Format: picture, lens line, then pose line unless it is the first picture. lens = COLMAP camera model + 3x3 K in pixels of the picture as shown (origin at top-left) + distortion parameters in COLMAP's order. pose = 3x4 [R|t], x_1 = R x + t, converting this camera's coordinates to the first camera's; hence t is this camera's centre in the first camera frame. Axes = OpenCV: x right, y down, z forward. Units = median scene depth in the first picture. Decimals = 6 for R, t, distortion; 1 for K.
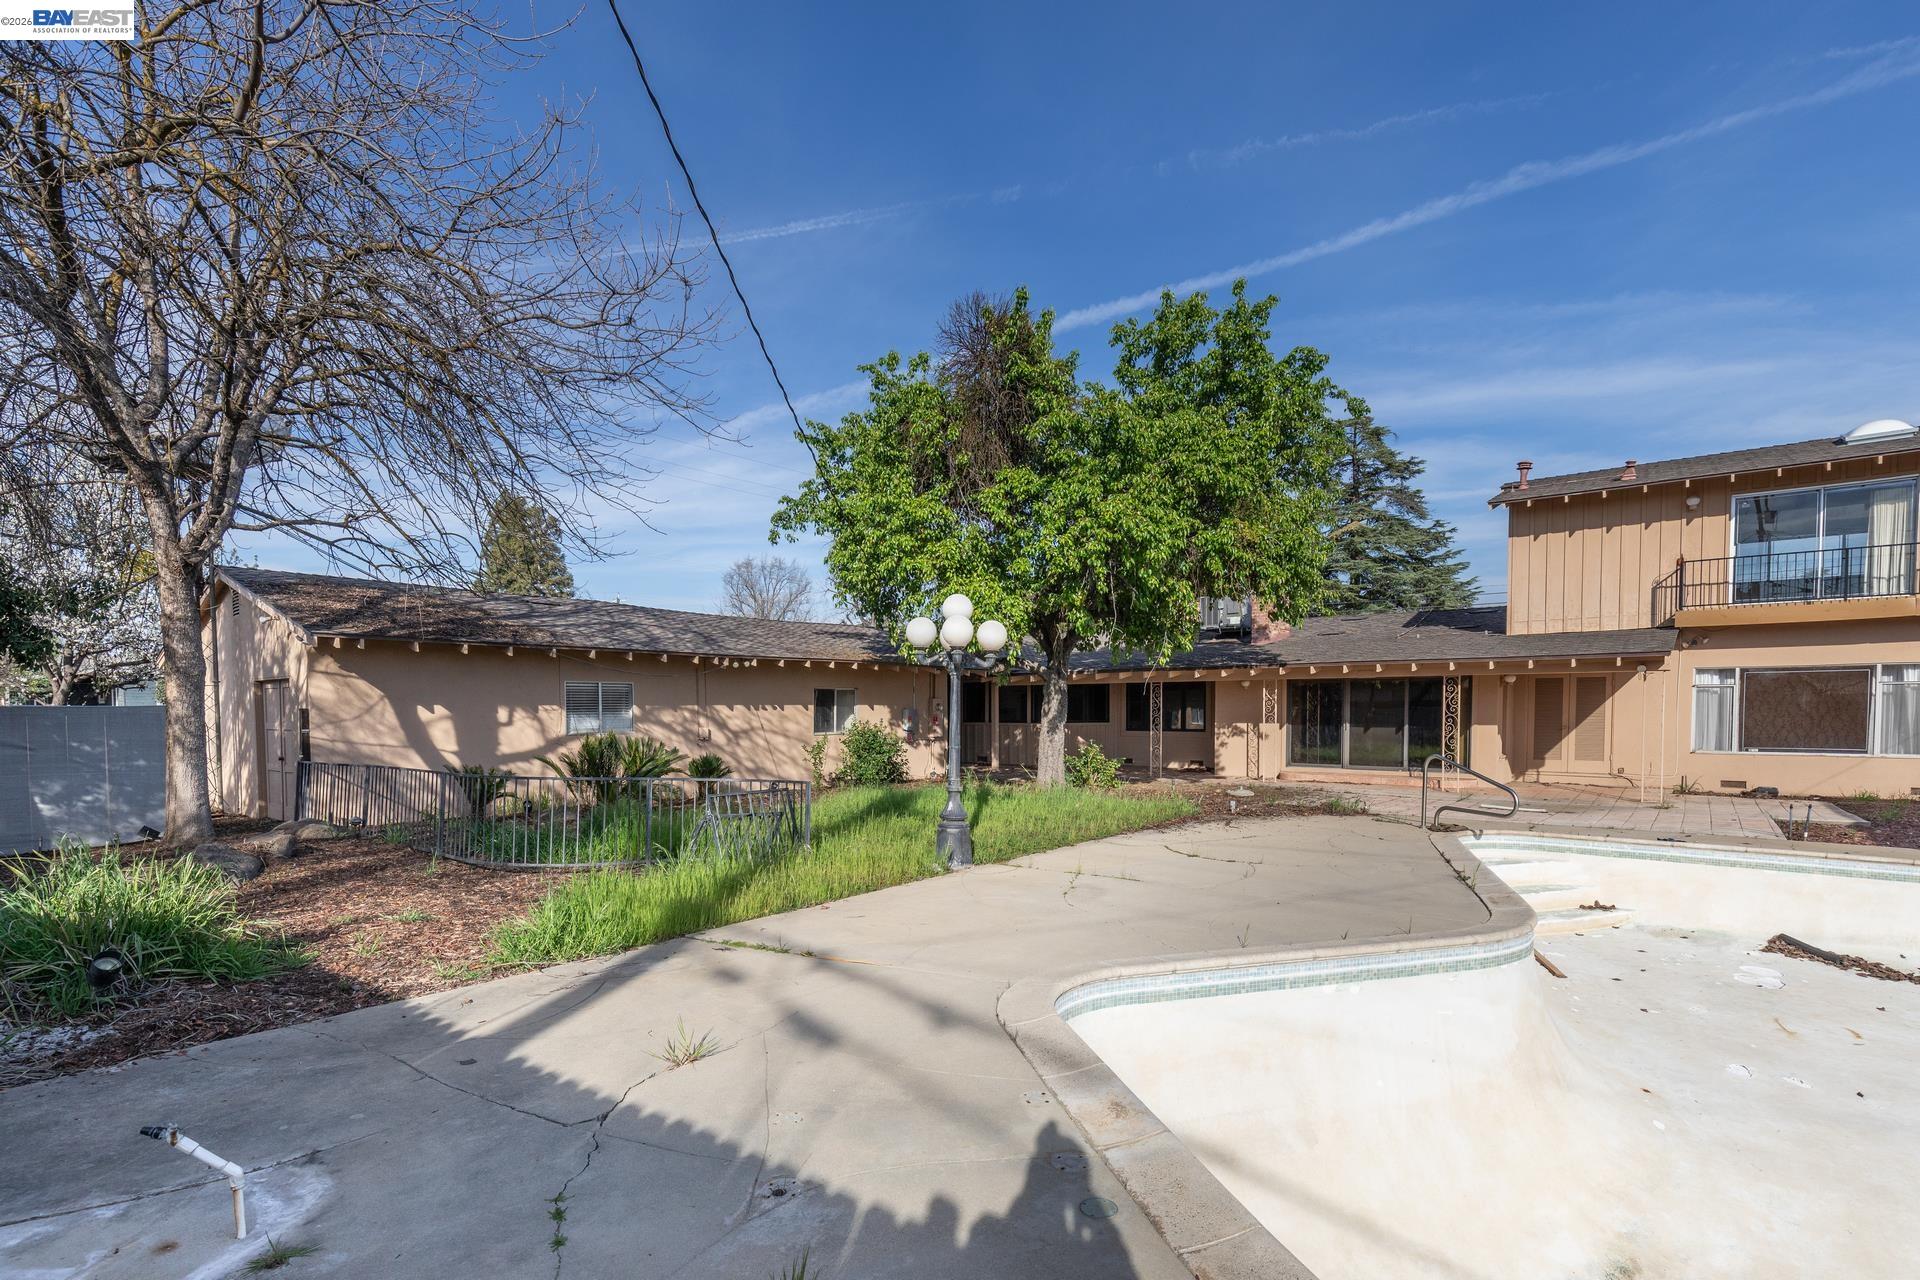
lens RADIAL K [[905.4, 0, 998.3], [0, 905.4, 742.3], [0, 0, 1]] dist [-0.000264, -0.000230]
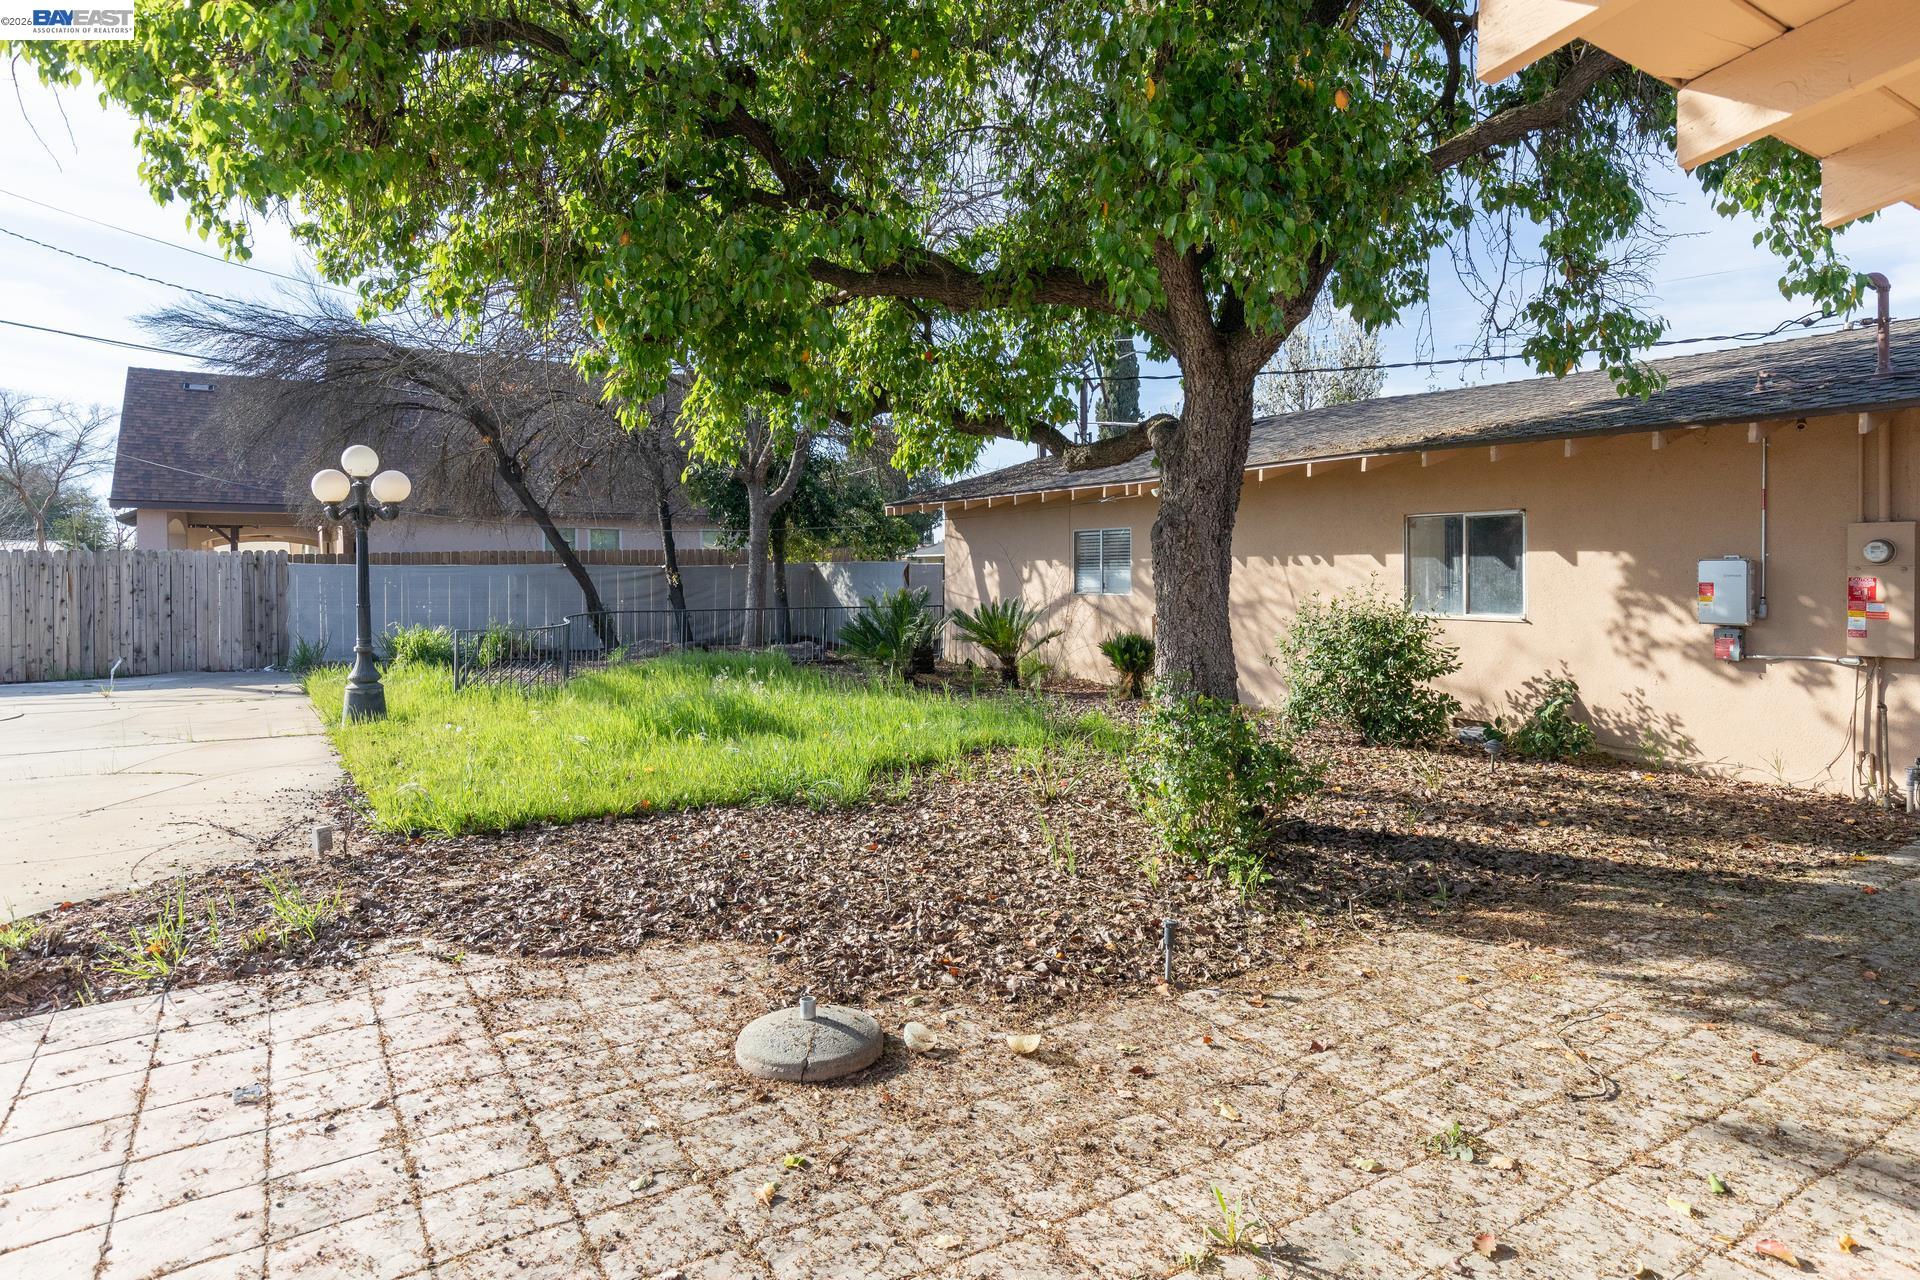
lens RADIAL K [[1098.2, 0, 954.7], [0, 1098.2, 585.7], [0, 0, 1]] dist [0.003188, 0.001184]
pose [[-0.348371, 0.018201, -0.937180, 0.429929], [-0.030547, 0.999060, 0.030757, -0.037944], [0.936859, 0.039343, -0.347488, 1.044502]]
